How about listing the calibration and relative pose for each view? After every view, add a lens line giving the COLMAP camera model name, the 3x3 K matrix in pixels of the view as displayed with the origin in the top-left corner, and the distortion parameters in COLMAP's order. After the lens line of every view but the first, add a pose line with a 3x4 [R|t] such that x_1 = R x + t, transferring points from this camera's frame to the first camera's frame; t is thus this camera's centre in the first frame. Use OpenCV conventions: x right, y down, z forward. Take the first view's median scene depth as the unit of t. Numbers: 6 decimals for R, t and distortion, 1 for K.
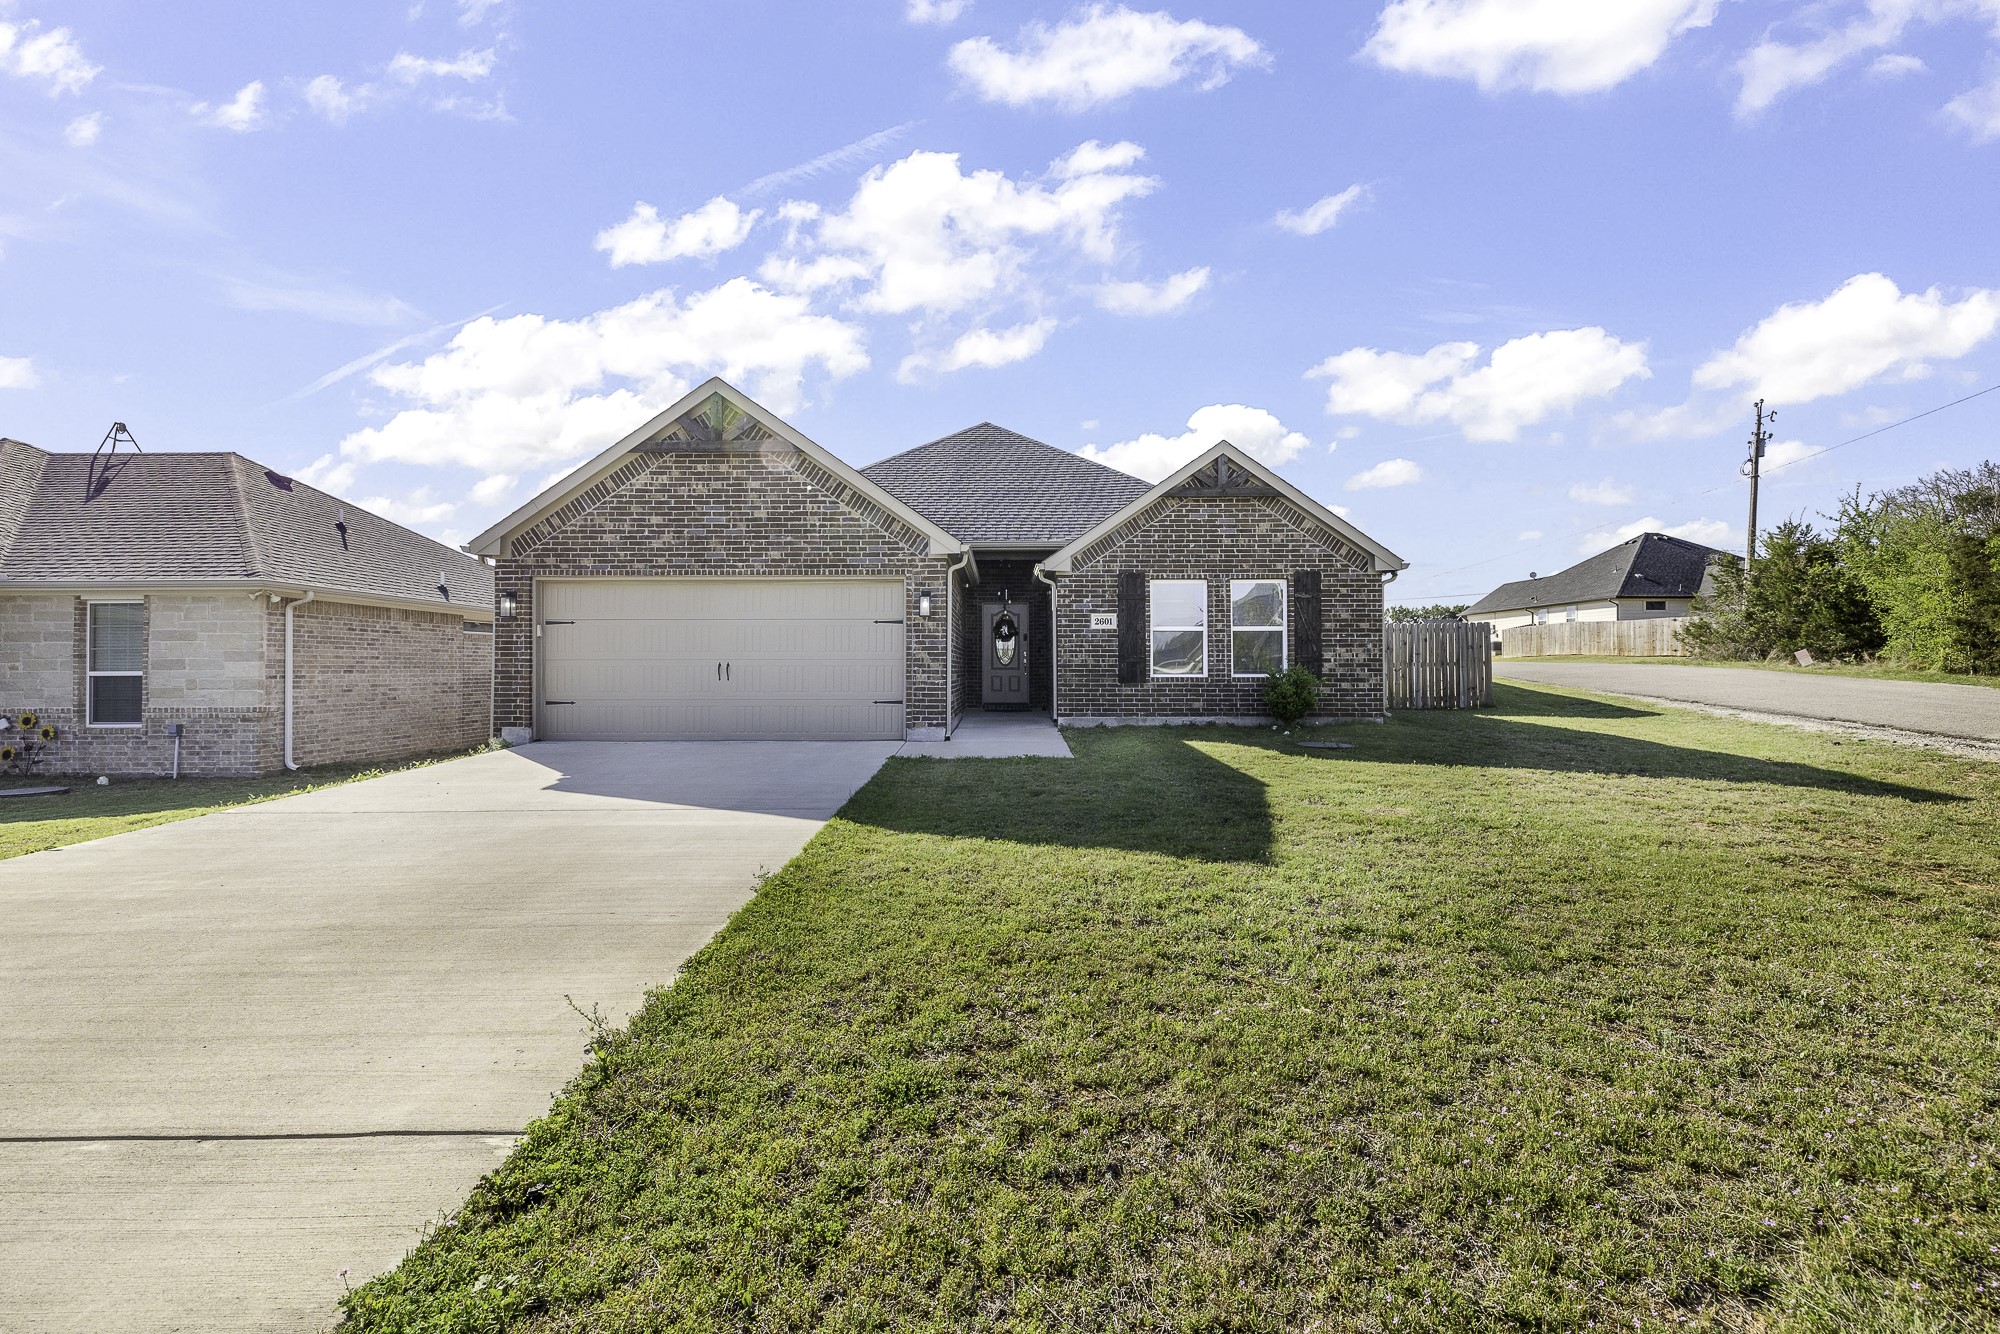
lens RADIAL K [[865.6, 0, 1000.0], [0, 865.6, 667.0], [0, 0, 1]] dist [-0.000730, 0.000001]
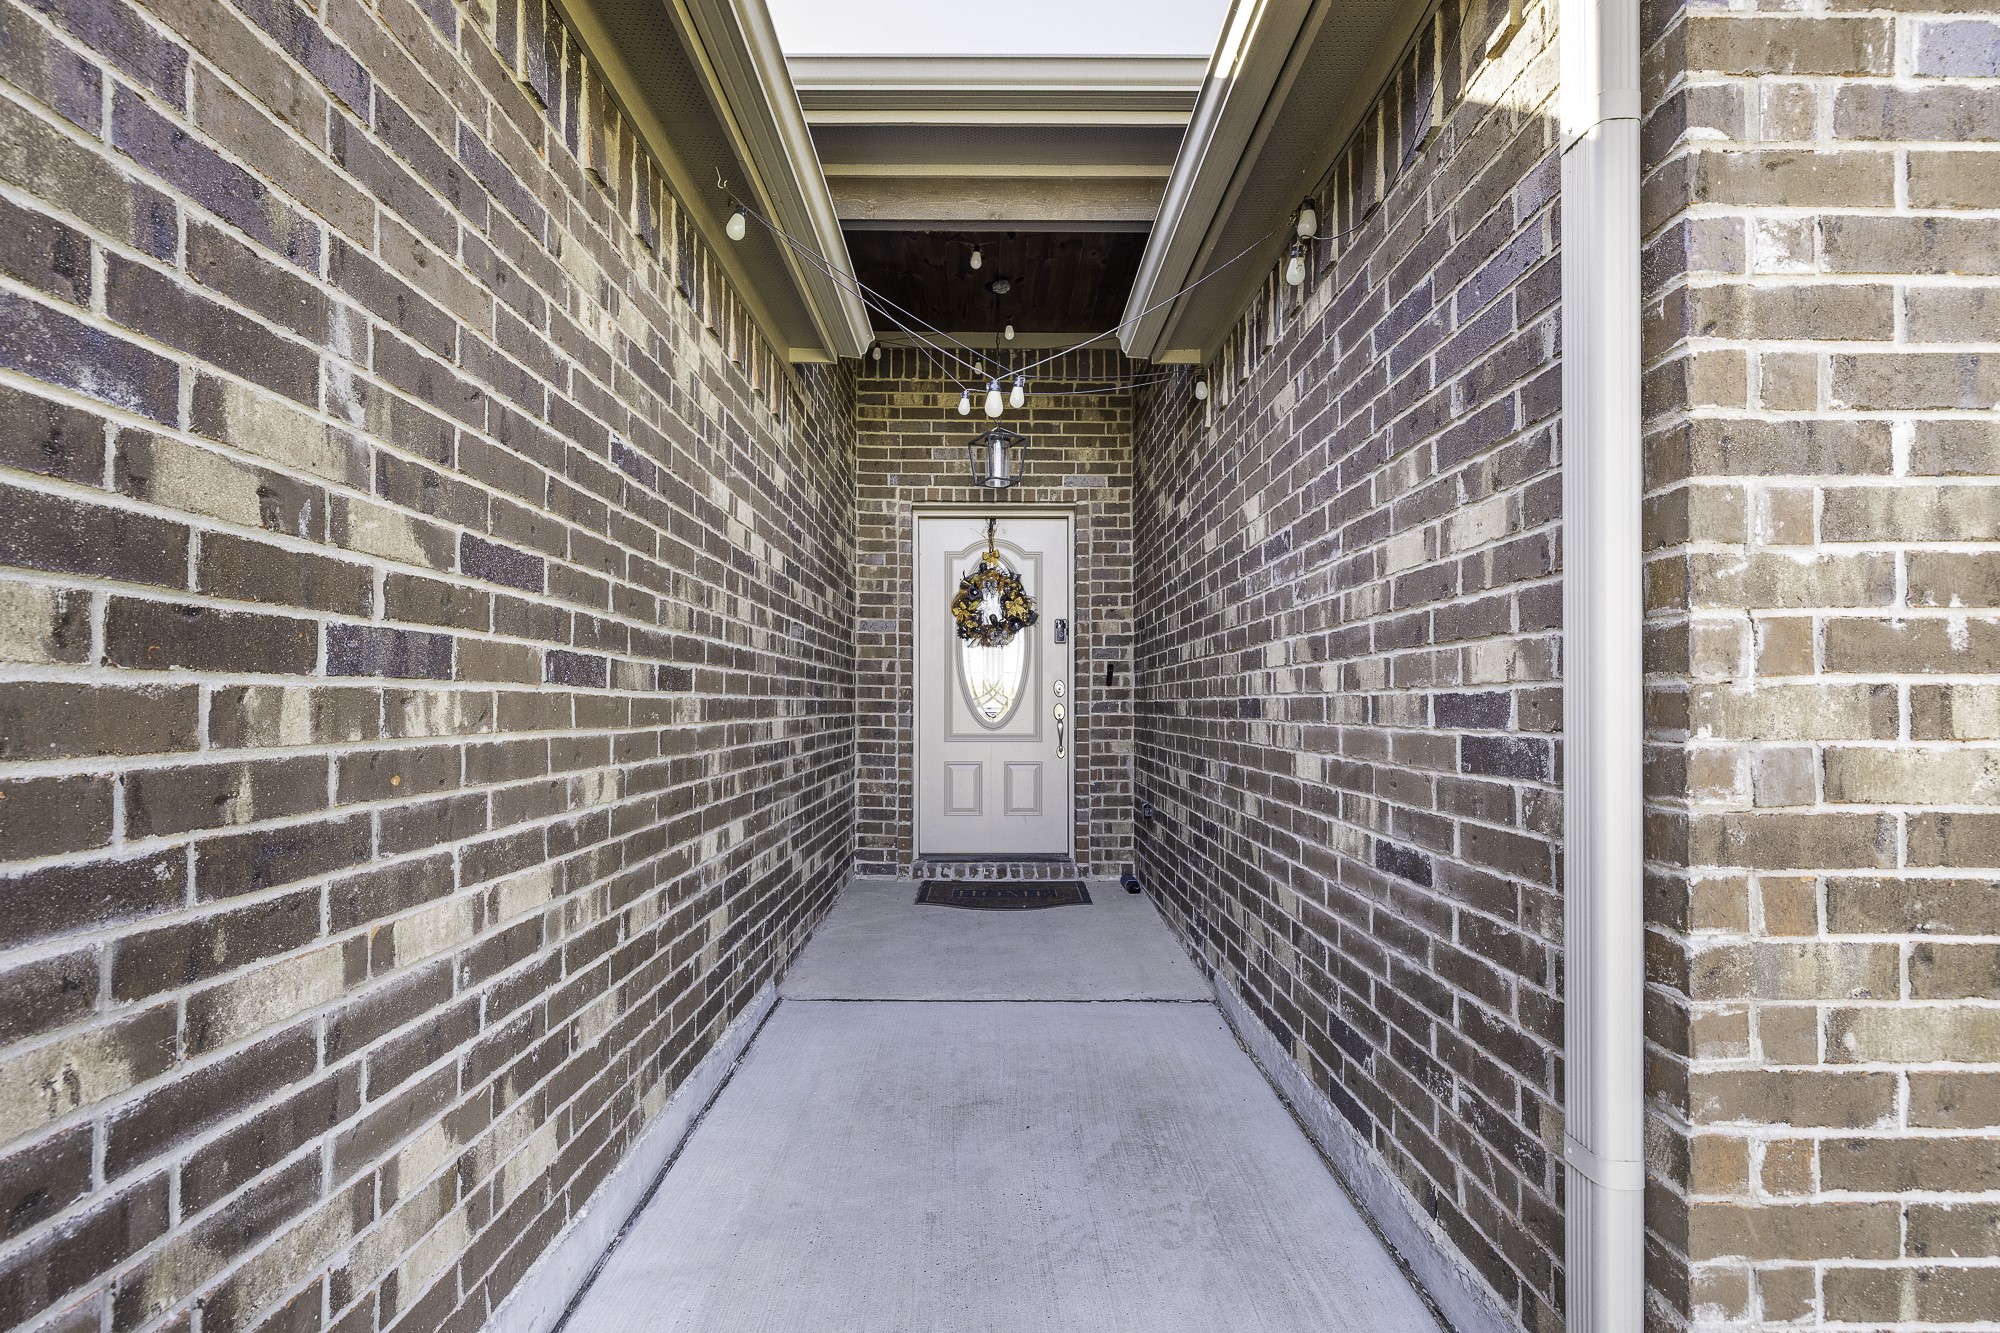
lens RADIAL K [[863.7, 0, 999.0], [0, 863.7, 705.5], [0, 0, 1]] dist [-0.000167, -0.000044]
pose [[0.999996, 0.002143, 0.002099, 0.009992], [-0.002152, 0.999988, 0.004418, -0.013187], [-0.002089, -0.004423, 0.999988, 0.922333]]
